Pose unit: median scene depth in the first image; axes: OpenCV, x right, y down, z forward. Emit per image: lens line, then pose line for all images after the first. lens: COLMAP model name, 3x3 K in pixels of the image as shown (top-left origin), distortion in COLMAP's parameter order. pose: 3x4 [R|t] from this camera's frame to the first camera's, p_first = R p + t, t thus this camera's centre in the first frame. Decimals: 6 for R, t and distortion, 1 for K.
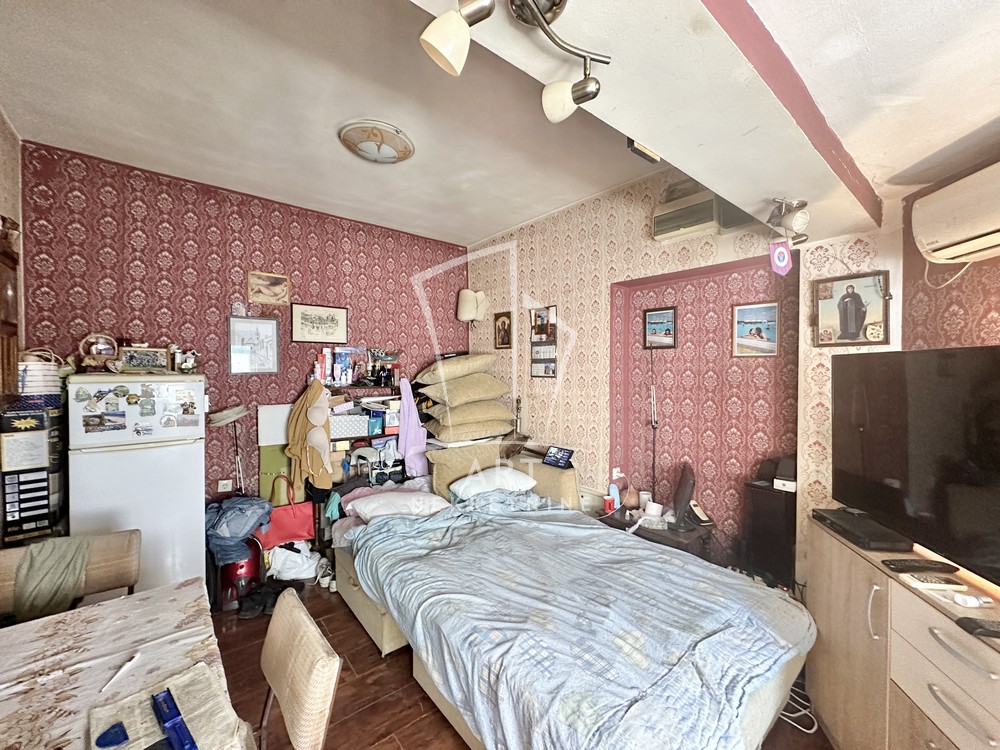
lens RADIAL K [[400.1, 0, 501.9], [0, 400.1, 373.6], [0, 0, 1]] dist [-0.002151, 0.000355]
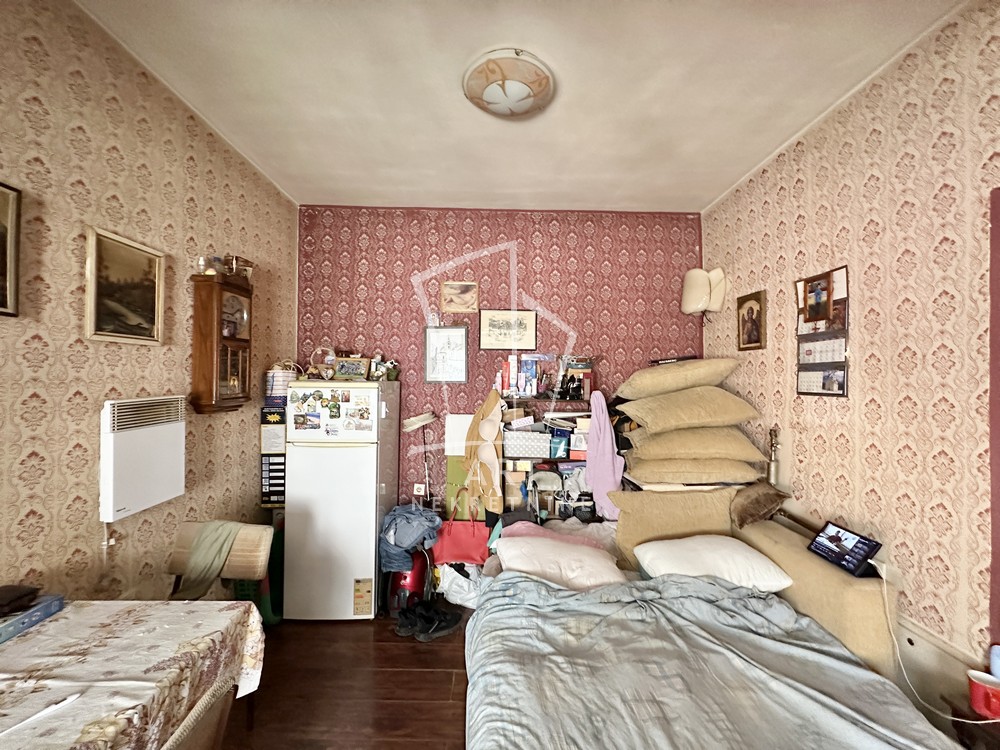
lens RADIAL K [[400.1, 0, 497.3], [0, 400.1, 374.4], [0, 0, 1]] dist [-0.002151, 0.000355]
pose [[0.775163, -0.000502, -0.631761, 0.122950], [-0.017467, 0.999600, -0.022226, 0.000334], [0.631519, 0.028264, 0.774845, 0.304122]]
